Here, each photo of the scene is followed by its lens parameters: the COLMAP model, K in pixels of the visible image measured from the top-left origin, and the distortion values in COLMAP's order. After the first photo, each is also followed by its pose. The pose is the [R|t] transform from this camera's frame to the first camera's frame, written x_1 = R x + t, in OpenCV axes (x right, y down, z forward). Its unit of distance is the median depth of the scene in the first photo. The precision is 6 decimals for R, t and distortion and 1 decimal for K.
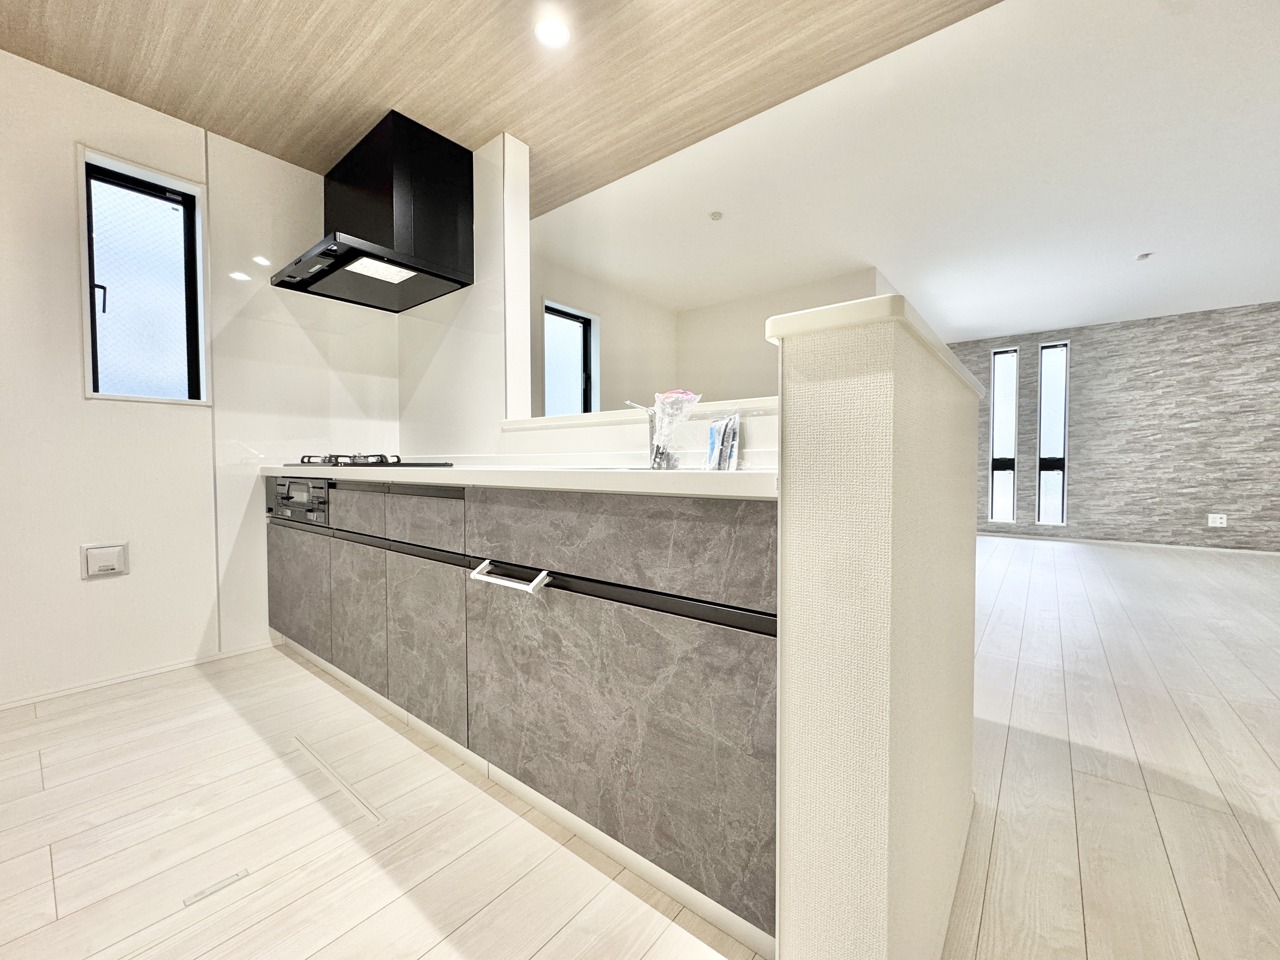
lens RADIAL K [[508.0, 0, 641.3], [0, 508.0, 474.5], [0, 0, 1]] dist [-0.001366, -0.000176]
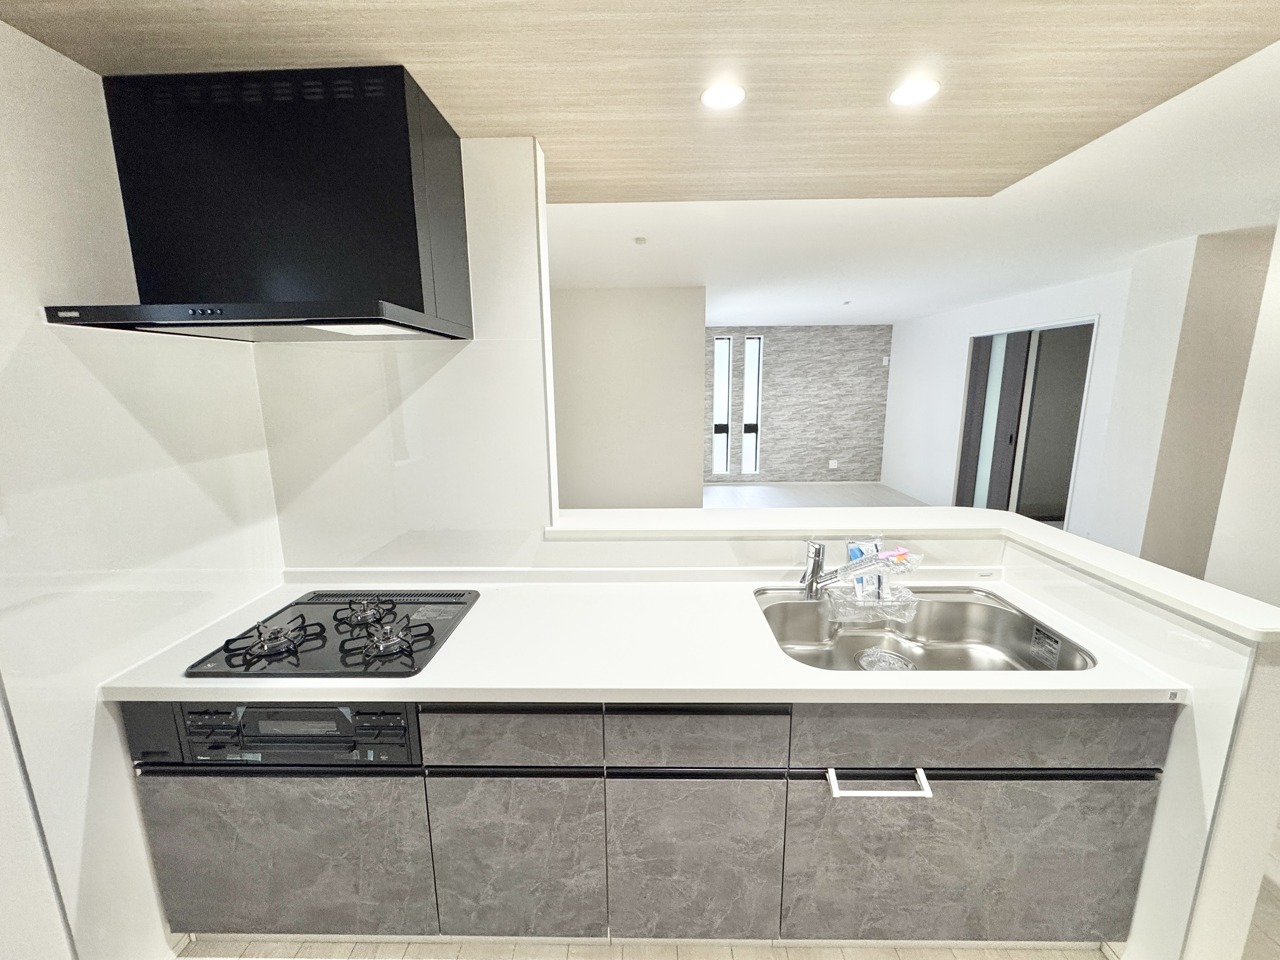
lens RADIAL K [[508.0, 0, 645.5], [0, 508.0, 474.1], [0, 0, 1]] dist [-0.001366, -0.000176]
pose [[0.788958, -0.112137, 0.604128, -1.000048], [0.020536, 0.987469, 0.156473, -0.499919], [-0.614104, -0.111044, 0.781374, 0.461398]]
